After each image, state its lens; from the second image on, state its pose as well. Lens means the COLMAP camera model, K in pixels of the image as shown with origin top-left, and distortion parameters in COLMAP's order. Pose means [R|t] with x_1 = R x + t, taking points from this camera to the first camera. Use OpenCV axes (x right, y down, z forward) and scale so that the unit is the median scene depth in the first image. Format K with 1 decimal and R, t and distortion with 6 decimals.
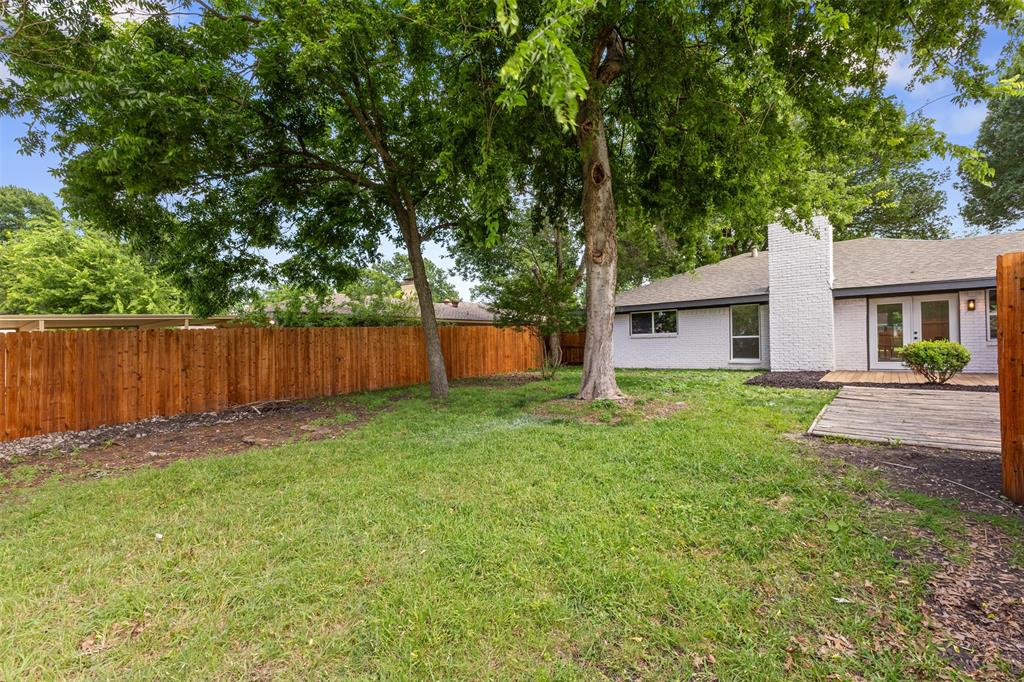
lens RADIAL K [[446.6, 0, 511.5], [0, 446.6, 345.0], [0, 0, 1]] dist [0.009108, 0.000224]
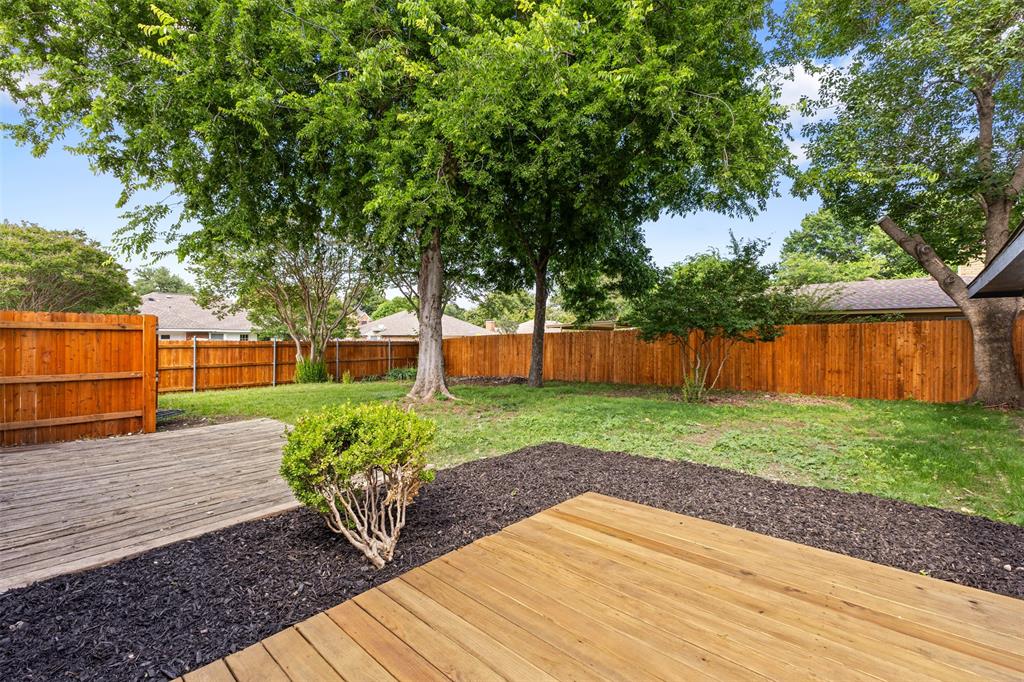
lens RADIAL K [[446.6, 0, 515.8], [0, 446.6, 338.9], [0, 0, 1]] dist [0.009108, 0.000224]
pose [[-0.060998, 0.026305, -0.997791, 0.877528], [-0.003115, 0.999643, 0.026544, -0.047675], [0.998133, 0.004727, -0.060894, 0.780763]]
